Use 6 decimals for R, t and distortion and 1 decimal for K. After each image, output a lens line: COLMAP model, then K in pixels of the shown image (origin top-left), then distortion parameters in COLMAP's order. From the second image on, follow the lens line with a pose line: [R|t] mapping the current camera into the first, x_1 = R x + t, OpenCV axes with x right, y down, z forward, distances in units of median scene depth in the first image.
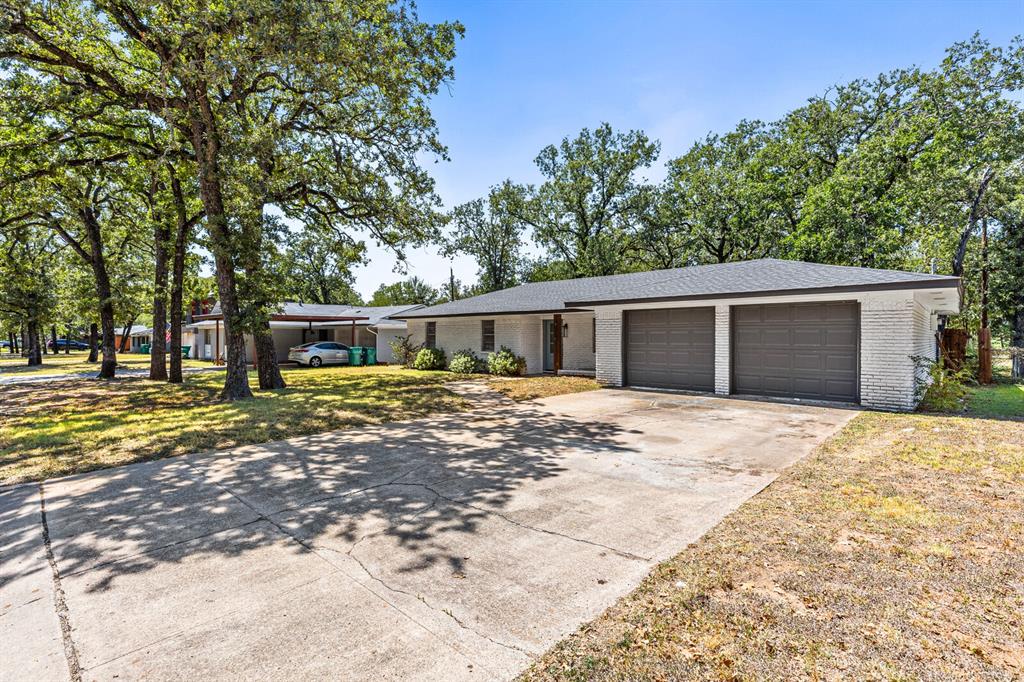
lens RADIAL K [[486.2, 0, 512.0], [0, 486.2, 341.0], [0, 0, 1]] dist [0.000186, -0.000148]
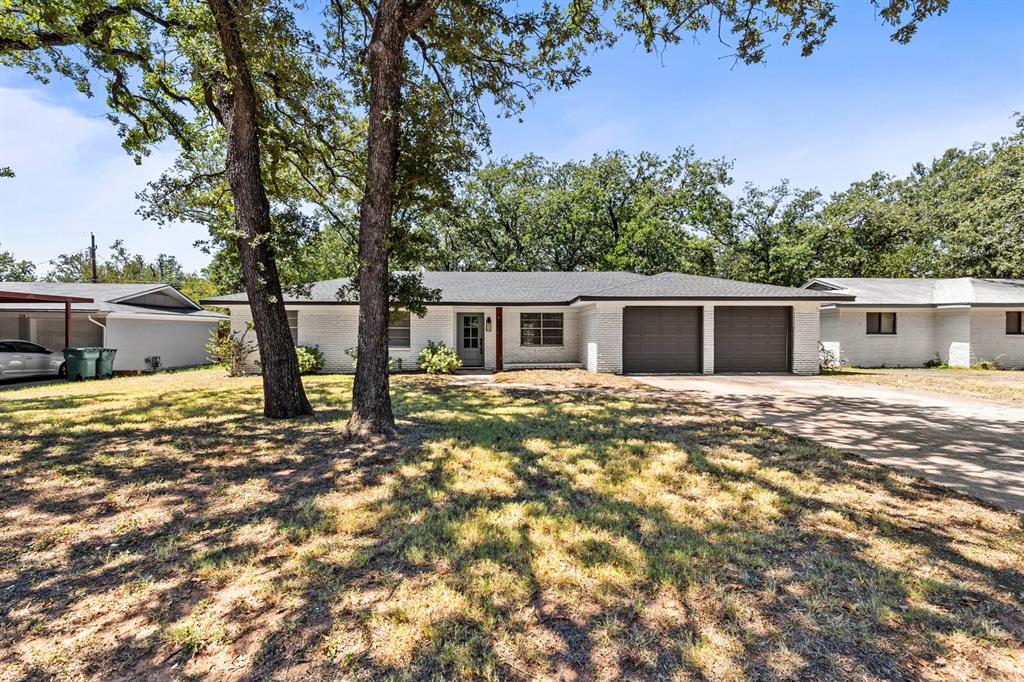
lens RADIAL K [[460.2, 0, 512.0], [0, 460.2, 341.0], [0, 0, 1]] dist [0.019358, -0.000138]
pose [[0.702514, -0.008920, 0.711614, -0.457862], [0.007208, 0.999959, 0.005418, 0.006354], [-0.711634, 0.001324, 0.702549, 0.278681]]
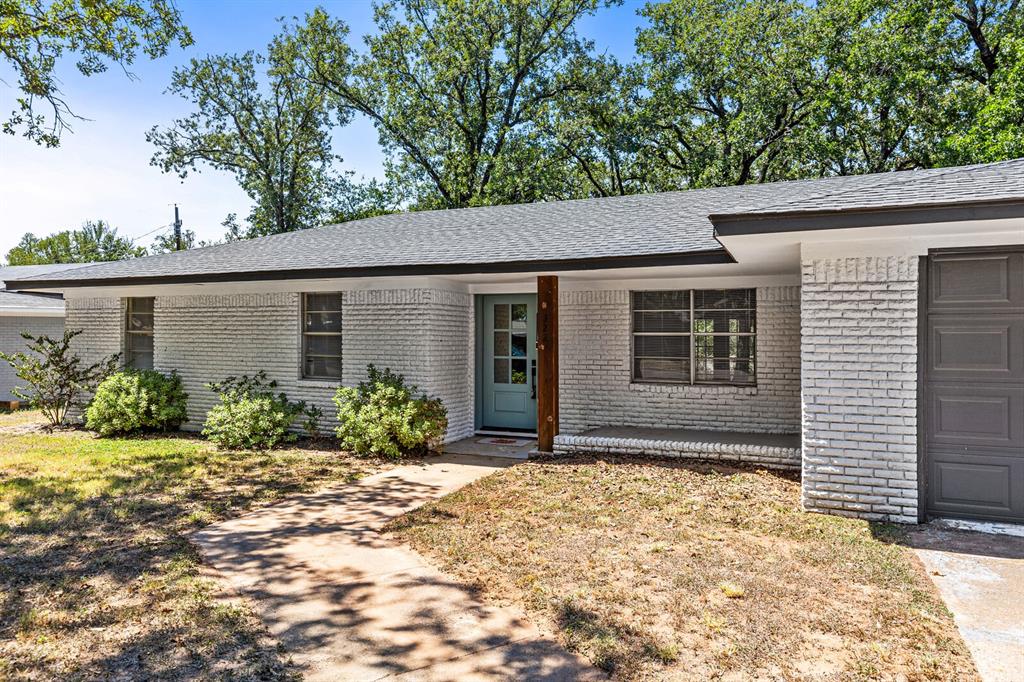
lens RADIAL K [[688.8, 0, 512.0], [0, 688.8, 341.0], [0, 0, 1]] dist [-0.009841, -0.004541]
pose [[0.941889, 0.000888, 0.335923, -0.081302], [-0.000345, 0.999999, -0.001677, -0.006611], [-0.335924, 0.001464, 0.941888, 0.450286]]
